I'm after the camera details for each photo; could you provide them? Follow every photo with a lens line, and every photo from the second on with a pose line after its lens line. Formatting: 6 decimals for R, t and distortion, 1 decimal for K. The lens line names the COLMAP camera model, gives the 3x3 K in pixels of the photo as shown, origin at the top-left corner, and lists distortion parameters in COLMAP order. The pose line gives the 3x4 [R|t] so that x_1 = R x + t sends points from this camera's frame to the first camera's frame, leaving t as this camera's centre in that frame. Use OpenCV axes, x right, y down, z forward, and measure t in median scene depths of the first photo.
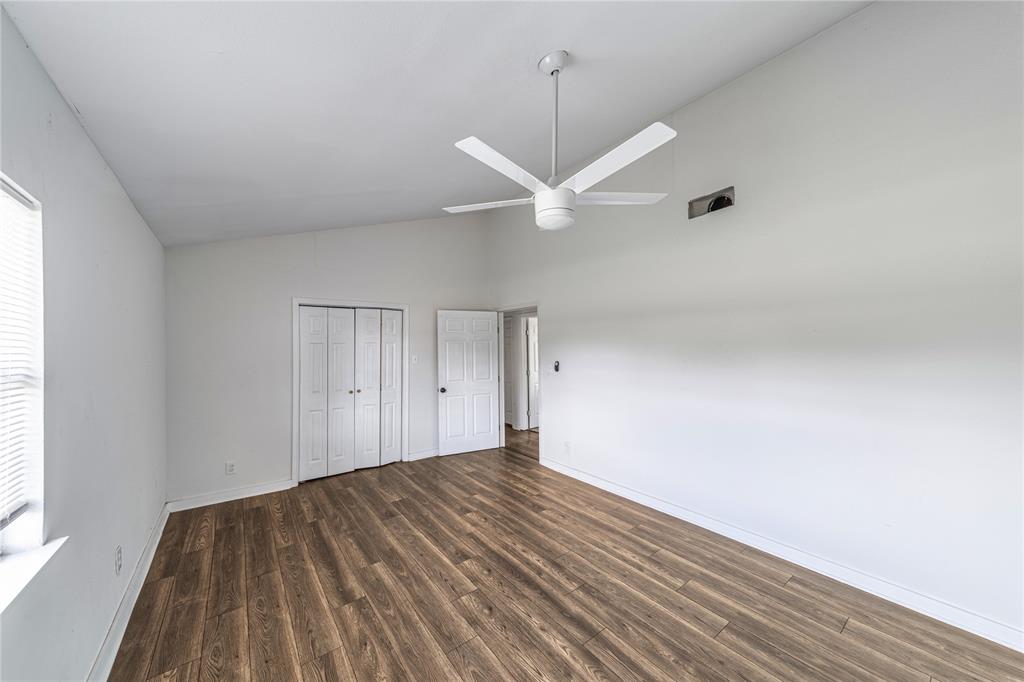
lens RADIAL K [[362.6, 0, 512.1], [0, 362.6, 344.4], [0, 0, 1]] dist [0.008724, 0.000261]
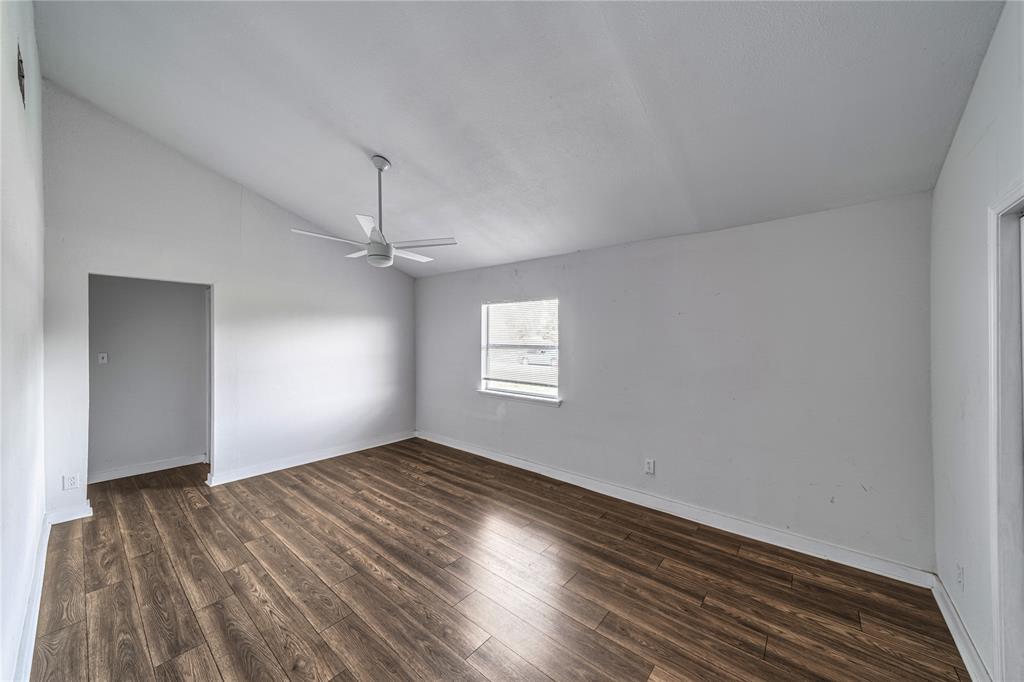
lens RADIAL K [[362.6, 0, 505.4], [0, 362.6, 340.9], [0, 0, 1]] dist [0.008724, 0.000261]
pose [[-0.976378, 0.003396, -0.216041, -0.053730], [0.004703, 0.999974, -0.005538, 0.012162], [0.216016, -0.006423, -0.976369, 2.027338]]
